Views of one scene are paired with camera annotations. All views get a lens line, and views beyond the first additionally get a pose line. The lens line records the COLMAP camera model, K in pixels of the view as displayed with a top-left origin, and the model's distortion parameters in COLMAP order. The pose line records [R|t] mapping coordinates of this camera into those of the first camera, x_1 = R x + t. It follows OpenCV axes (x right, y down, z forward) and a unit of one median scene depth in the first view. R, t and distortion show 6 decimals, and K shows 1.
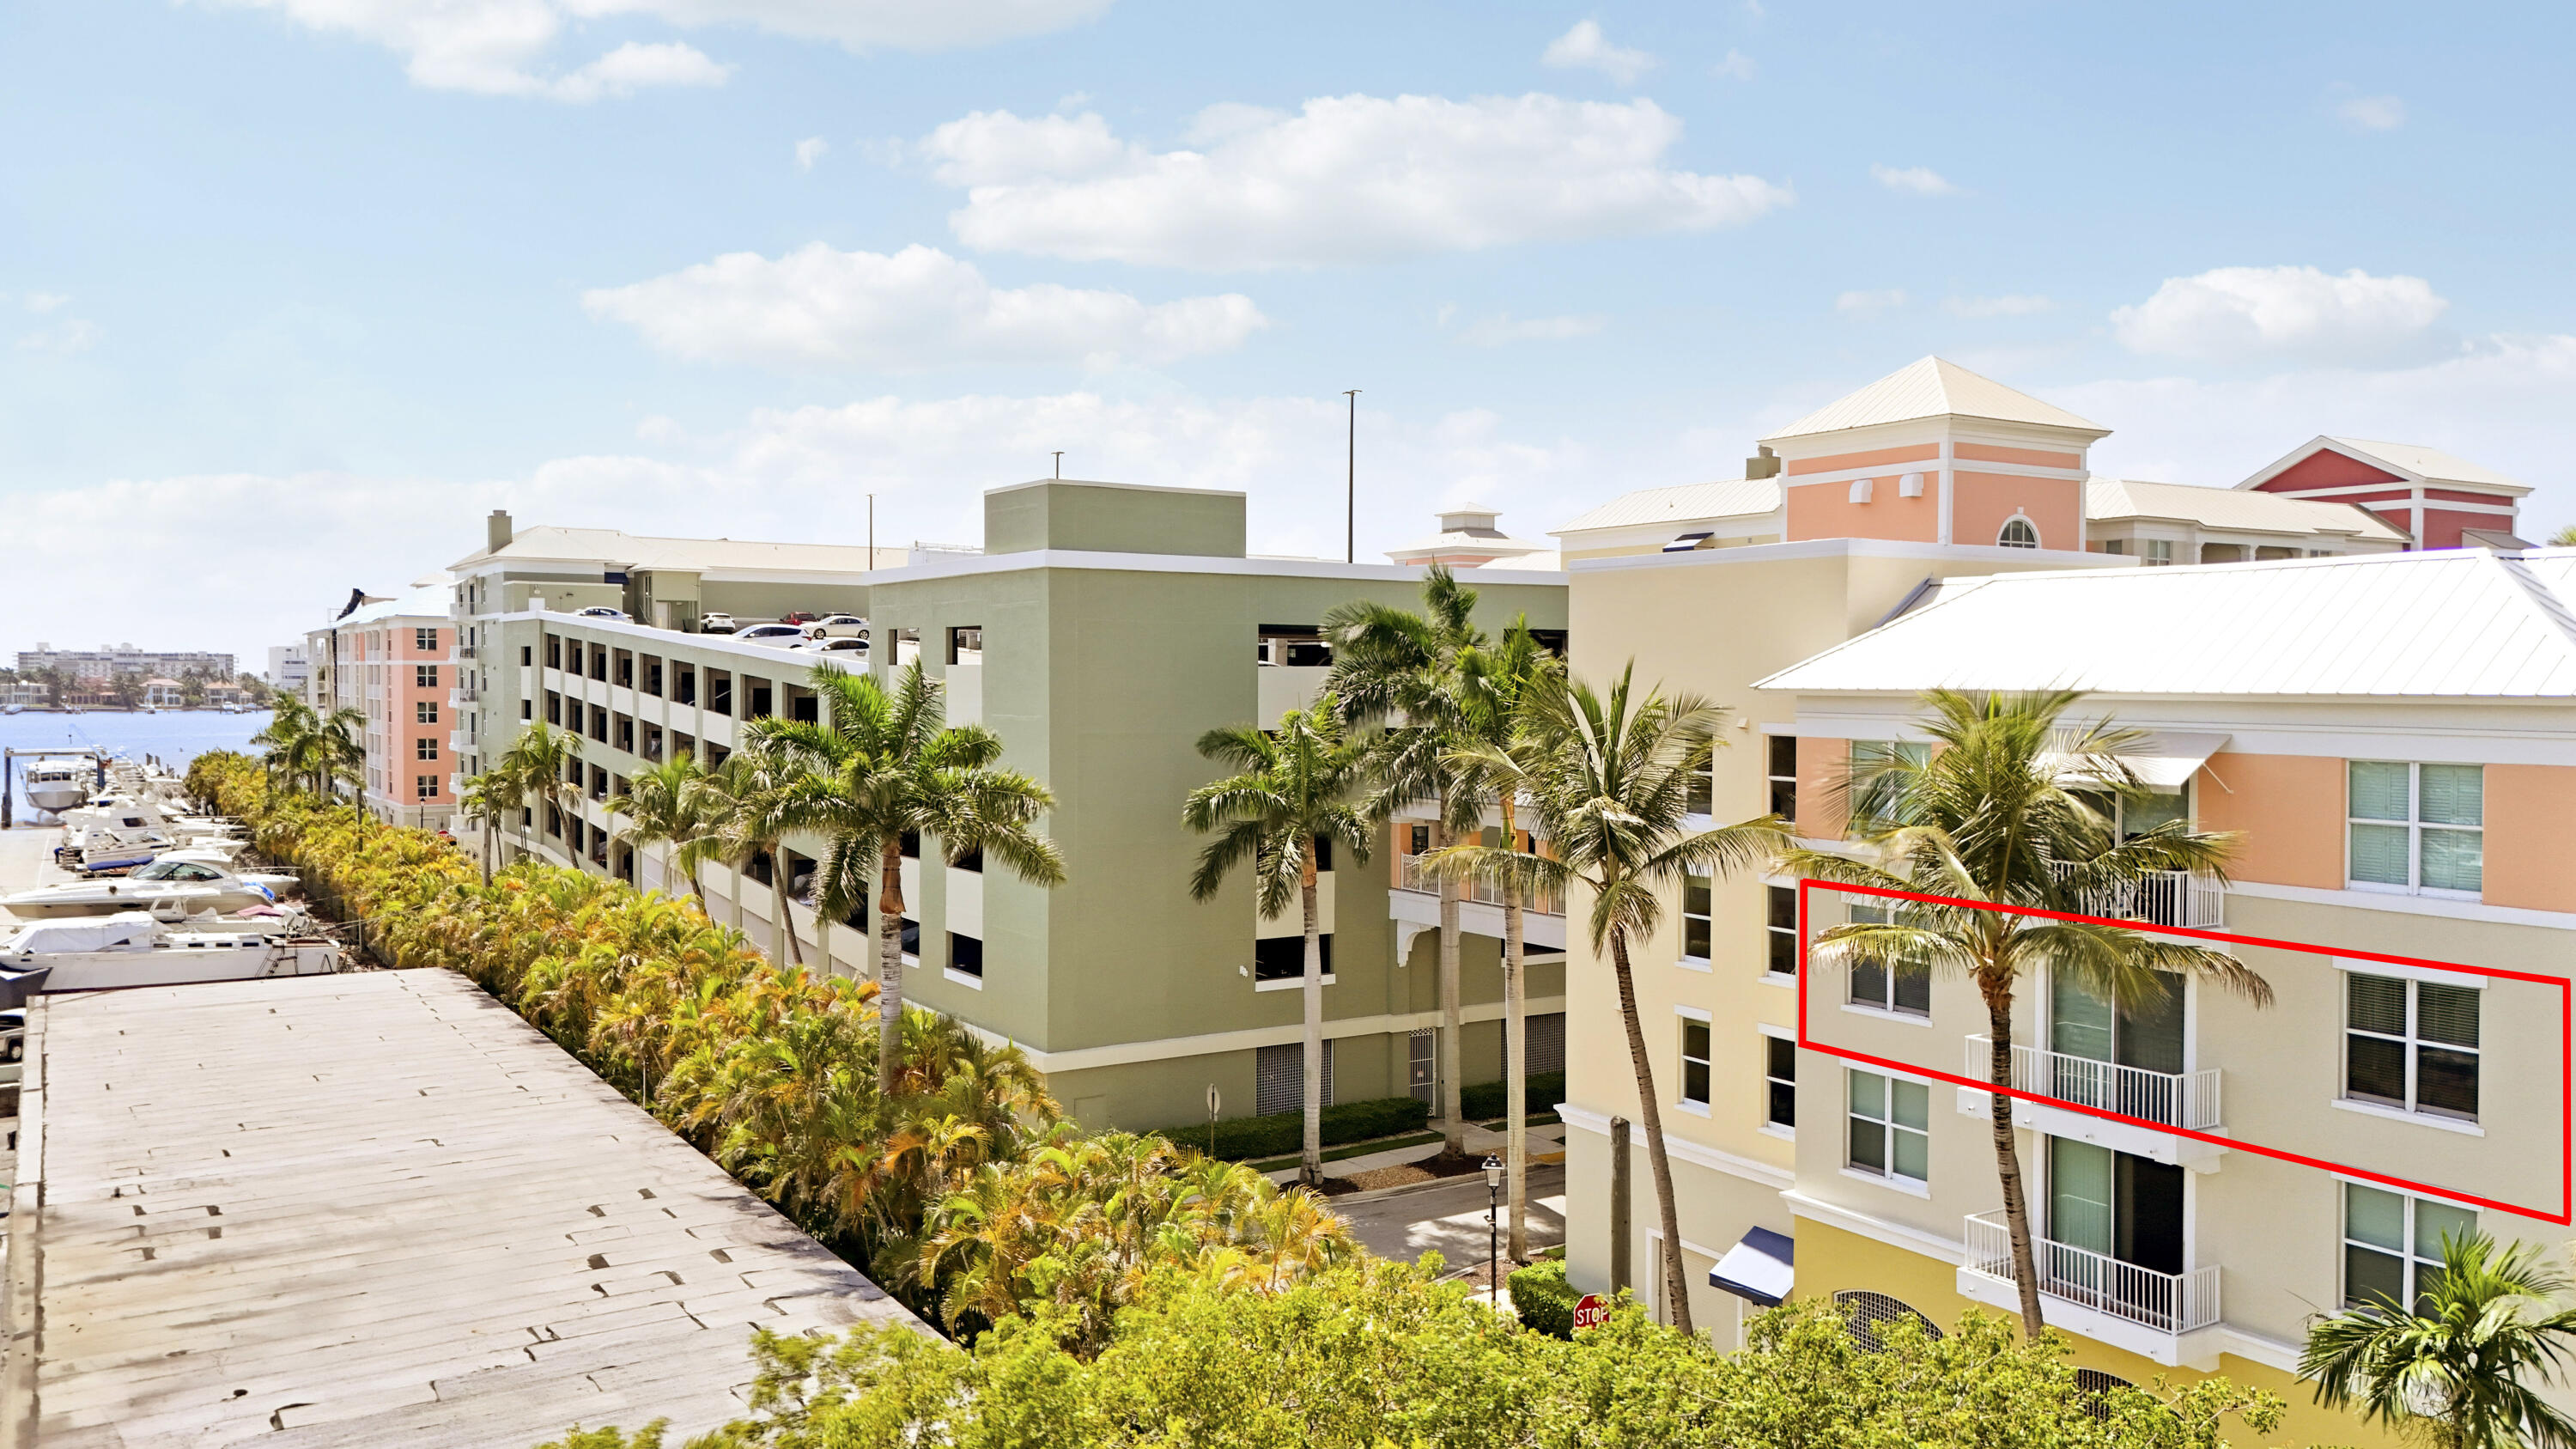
lens RADIAL K [[1910.1, 0, 1288.0], [0, 1910.1, 724.5], [0, 0, 1]] dist [0.030377, -0.002701]
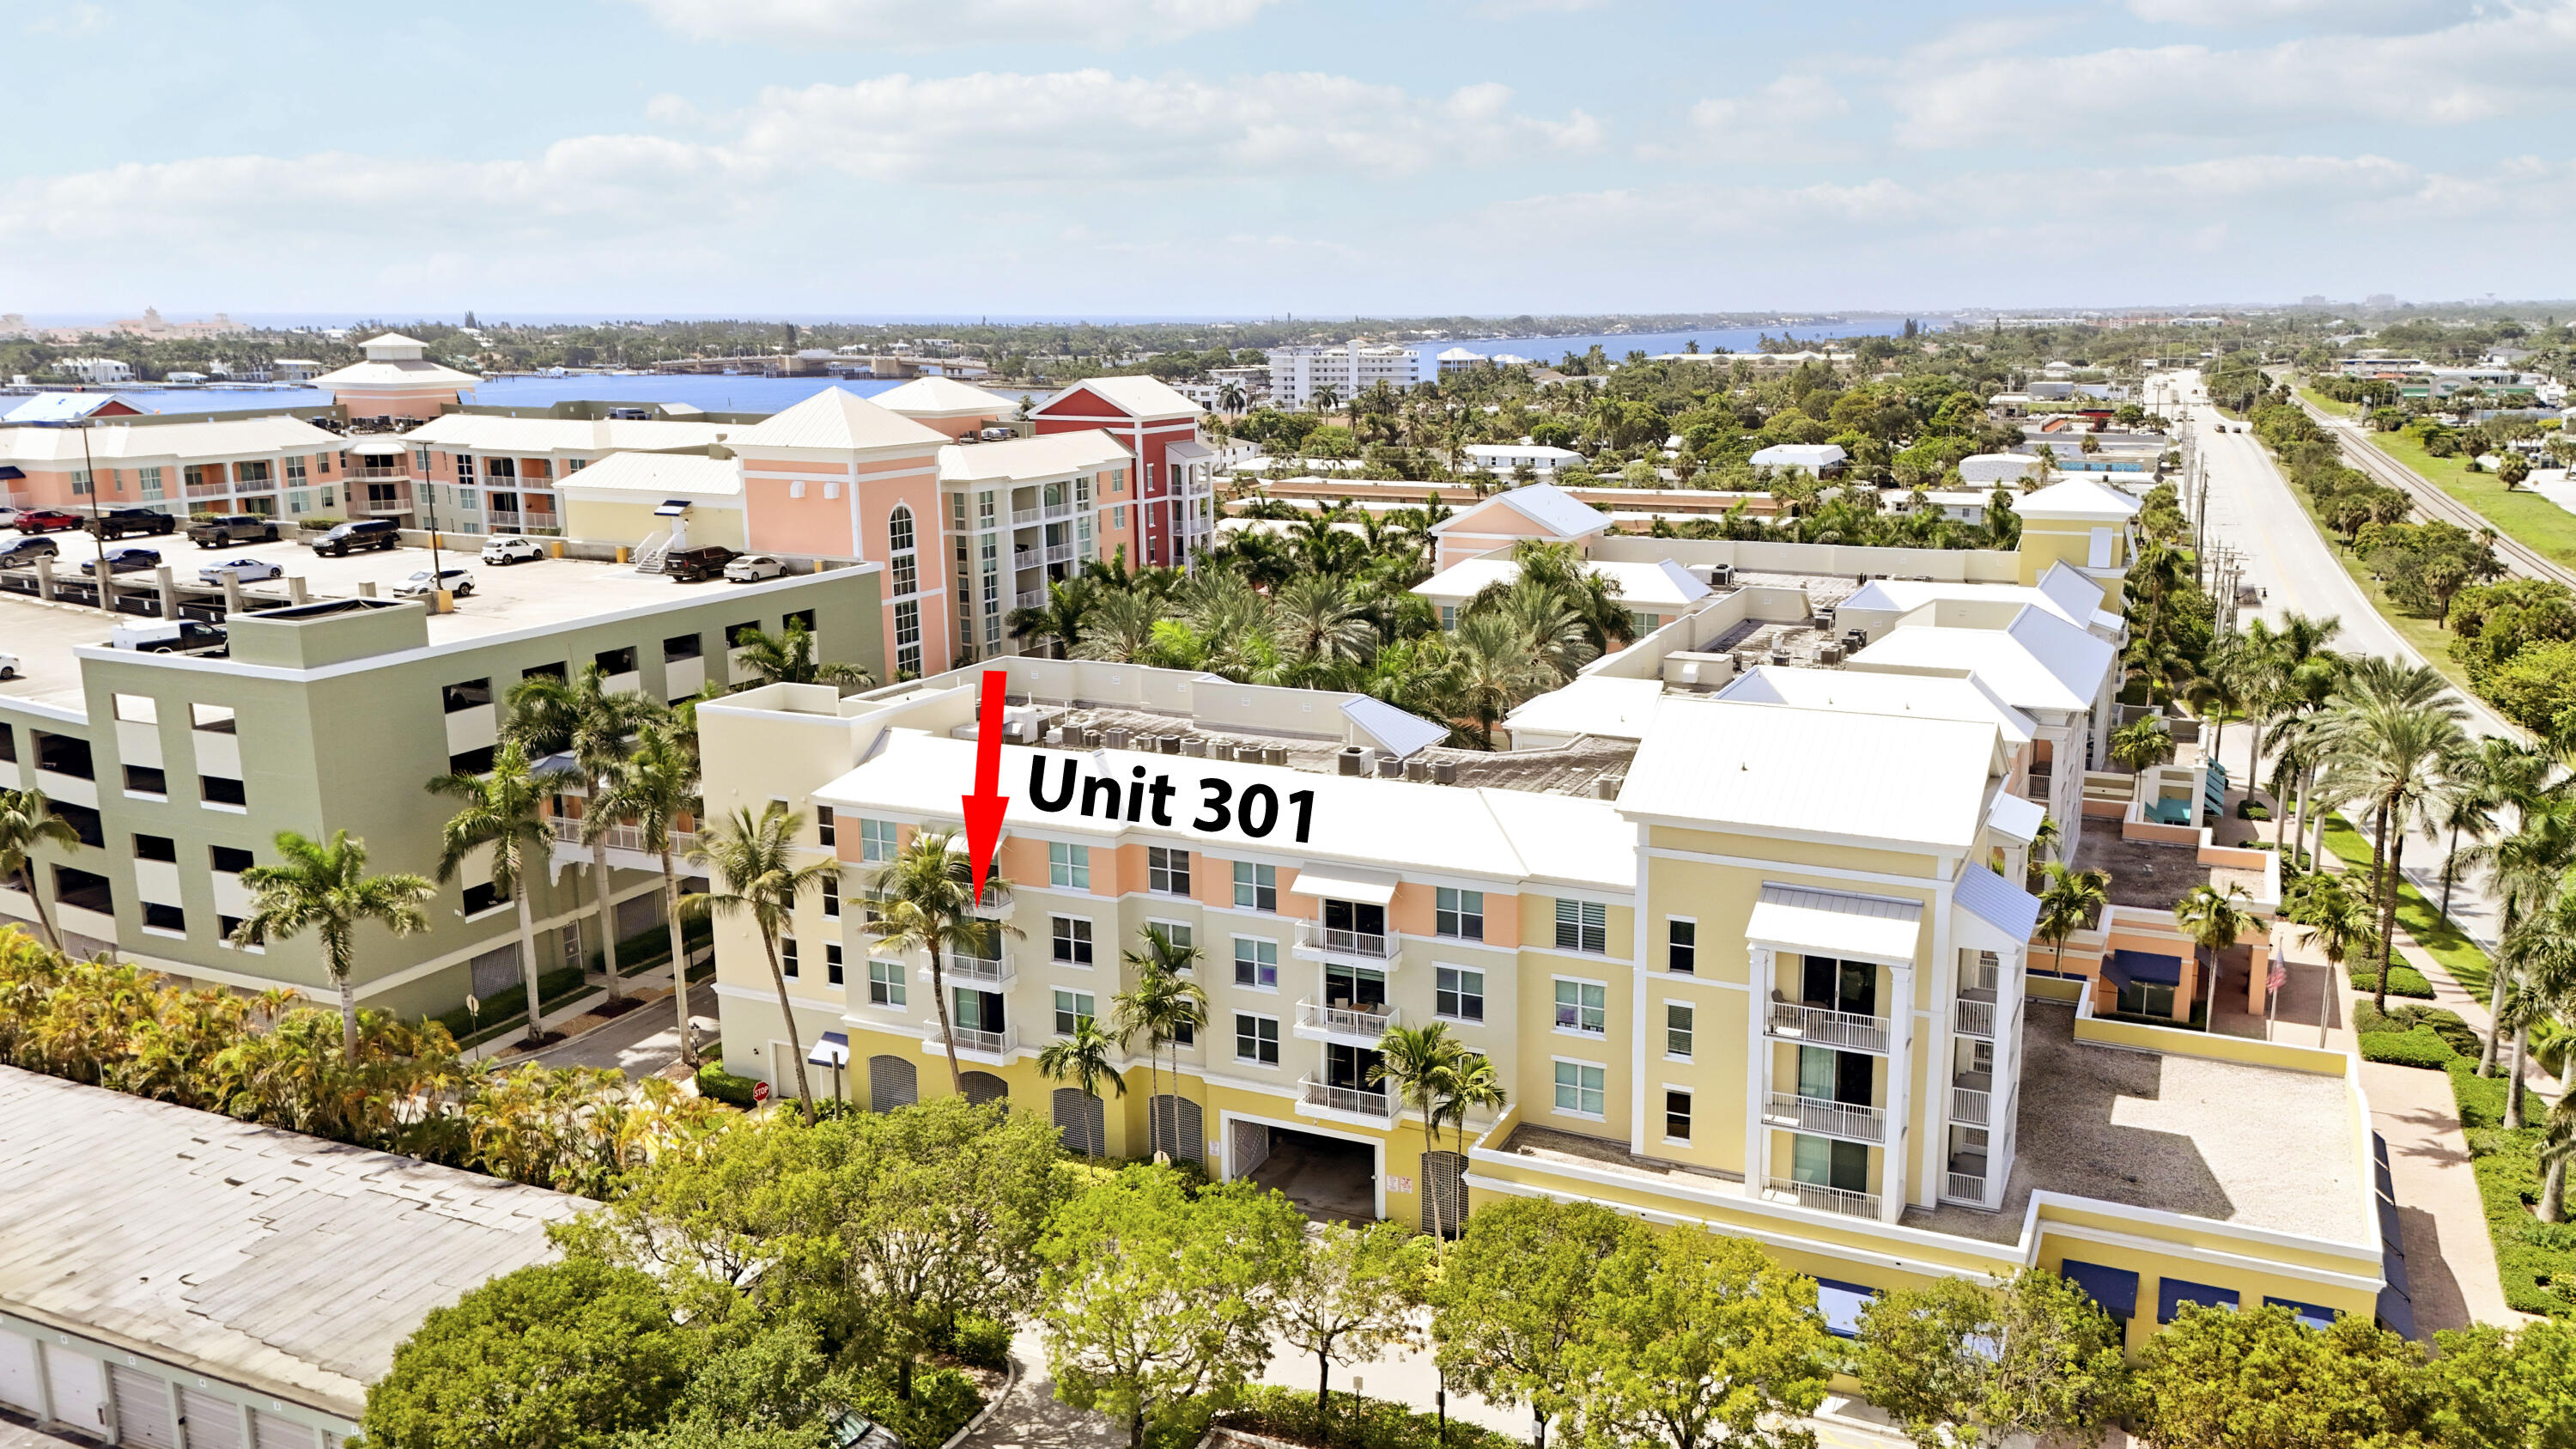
lens RADIAL K [[1981.2, 0, 1288.0], [0, 1981.2, 724.5], [0, 0, 1]] dist [0.051308, -0.109812]
pose [[0.844277, -0.131673, 0.519479, -0.460848], [0.033885, 0.980522, 0.193465, -0.521328], [-0.534834, -0.145736, 0.832294, -1.149639]]
